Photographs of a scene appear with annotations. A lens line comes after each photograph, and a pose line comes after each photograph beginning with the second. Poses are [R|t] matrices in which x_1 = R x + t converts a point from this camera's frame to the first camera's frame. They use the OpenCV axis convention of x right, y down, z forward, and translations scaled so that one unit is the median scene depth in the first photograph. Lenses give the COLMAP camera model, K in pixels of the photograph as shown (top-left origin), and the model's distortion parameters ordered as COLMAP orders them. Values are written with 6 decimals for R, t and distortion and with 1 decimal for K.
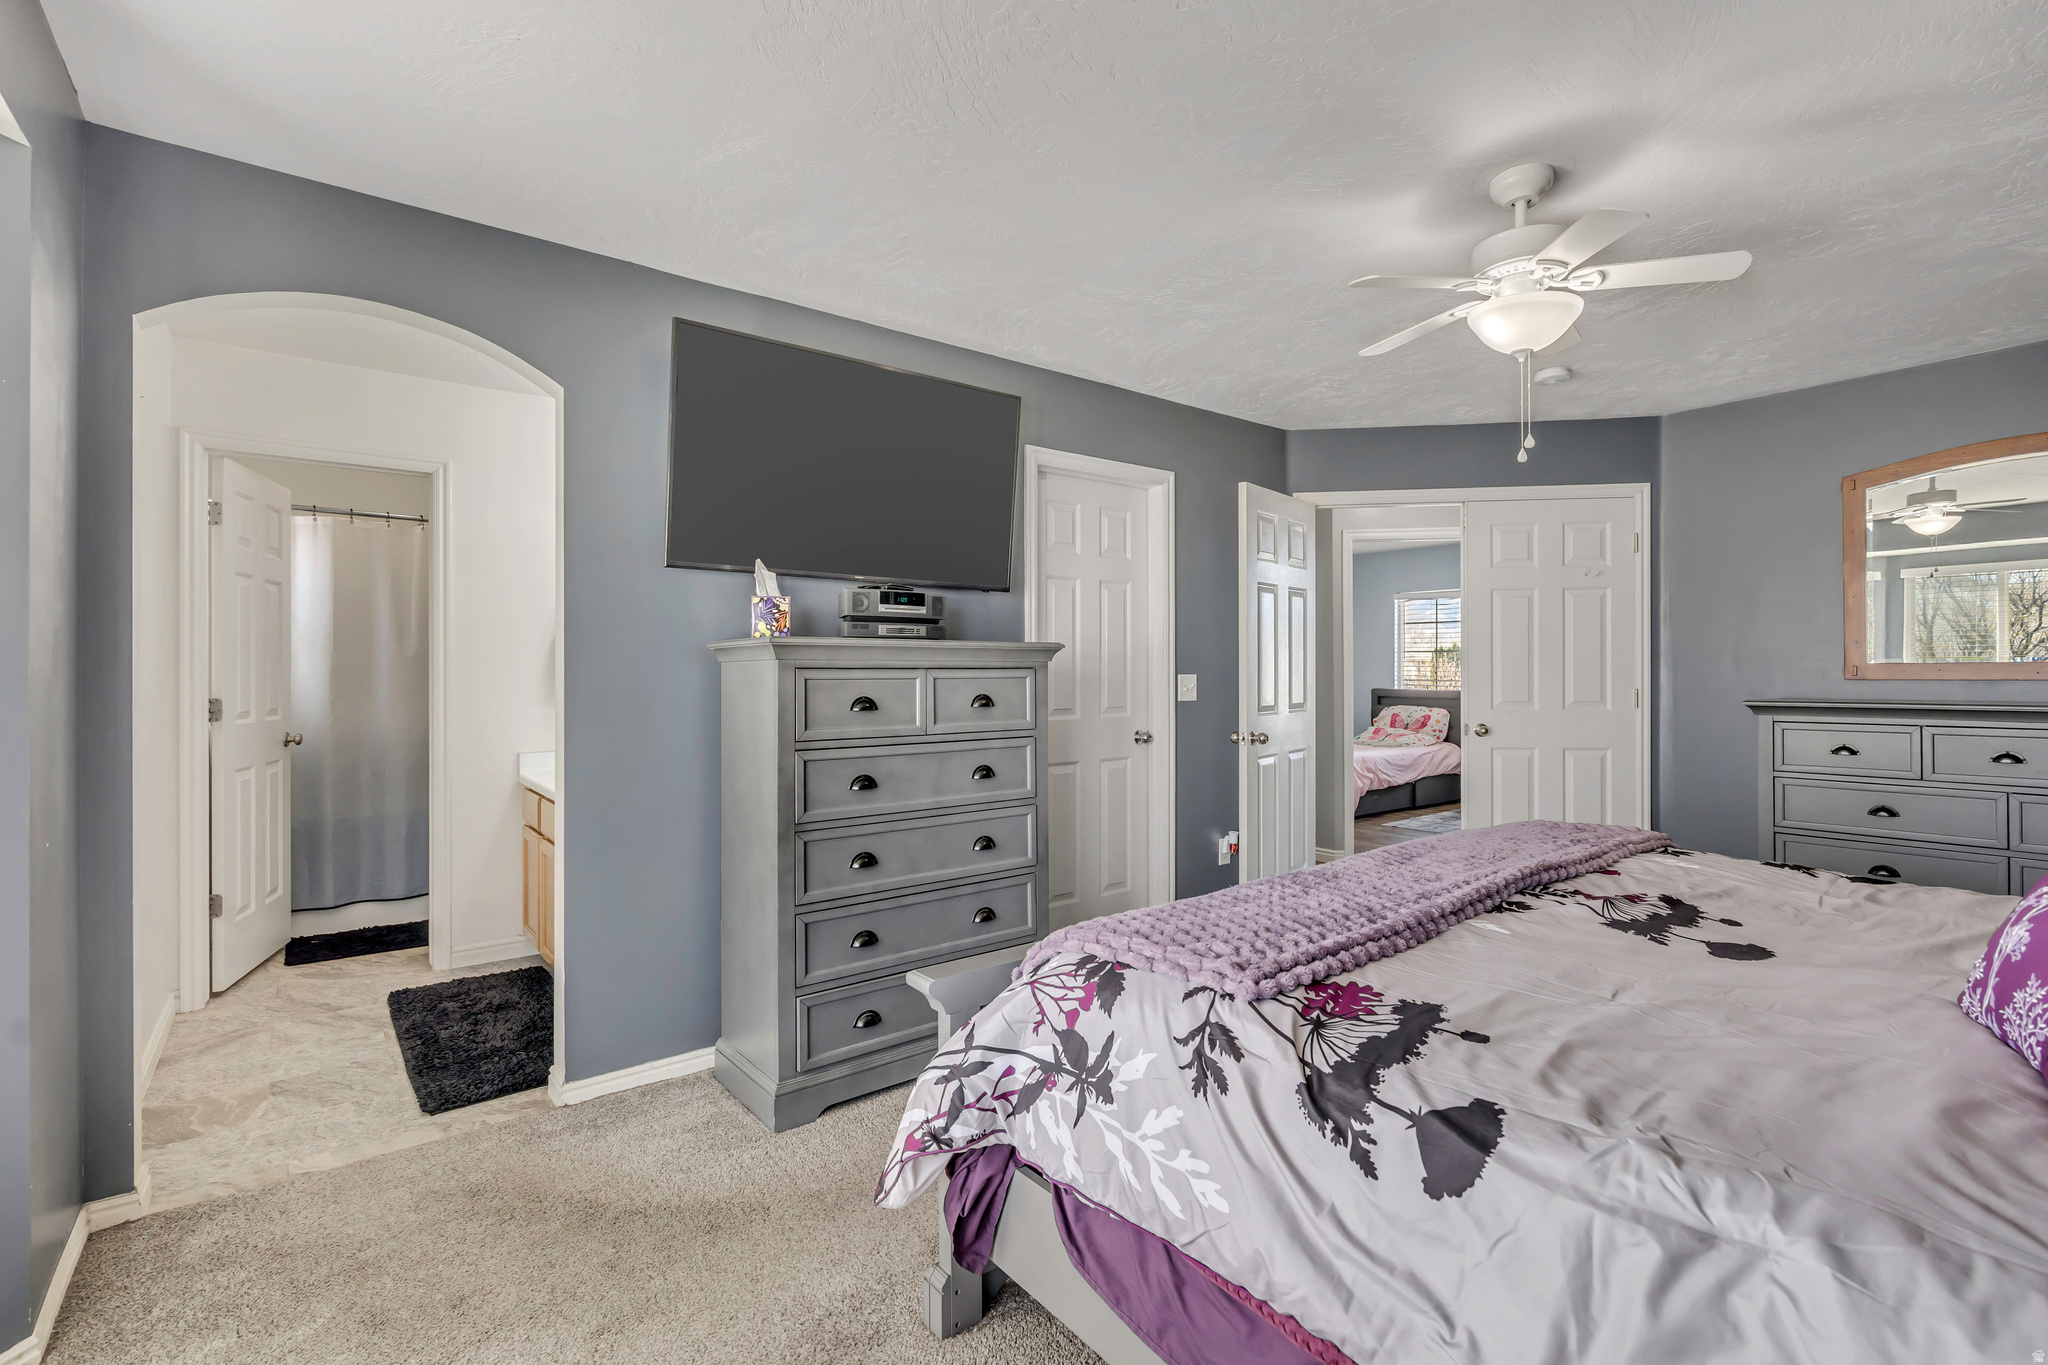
lens RADIAL K [[906.5, 0, 1025.1], [0, 906.5, 673.4], [0, 0, 1]] dist [-0.008236, 0.000626]
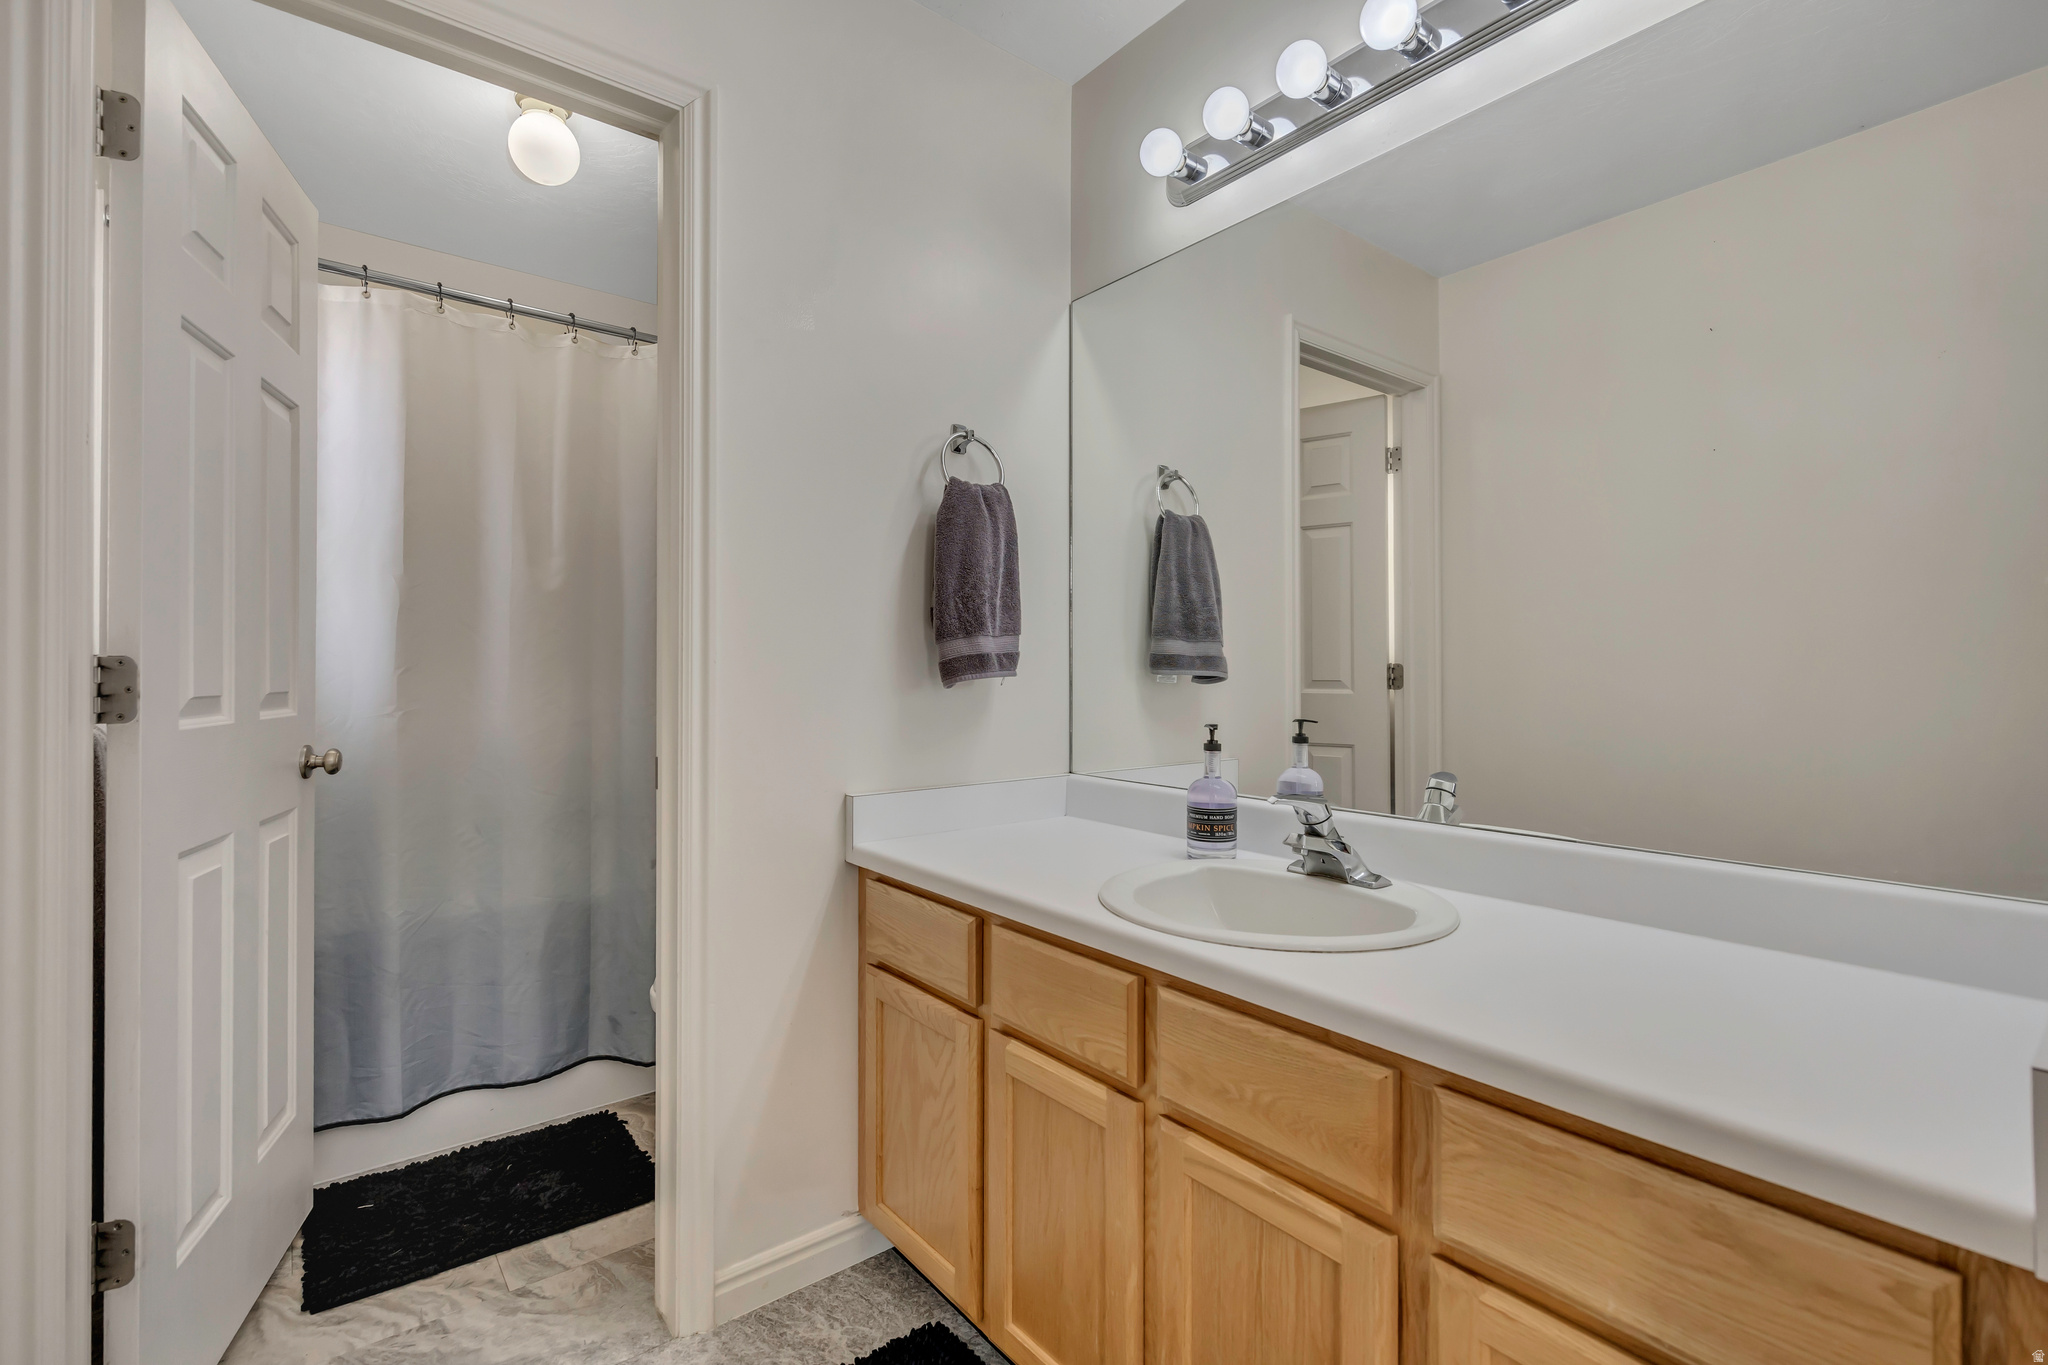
lens RADIAL K [[906.5, 0, 1034.0], [0, 906.5, 671.4], [0, 0, 1]] dist [-0.008236, 0.000626]
pose [[0.999913, 0.001396, 0.013152, -0.475953], [-0.001354, 0.999994, -0.003226, 0.029847], [-0.013157, 0.003208, 0.999908, 0.562063]]
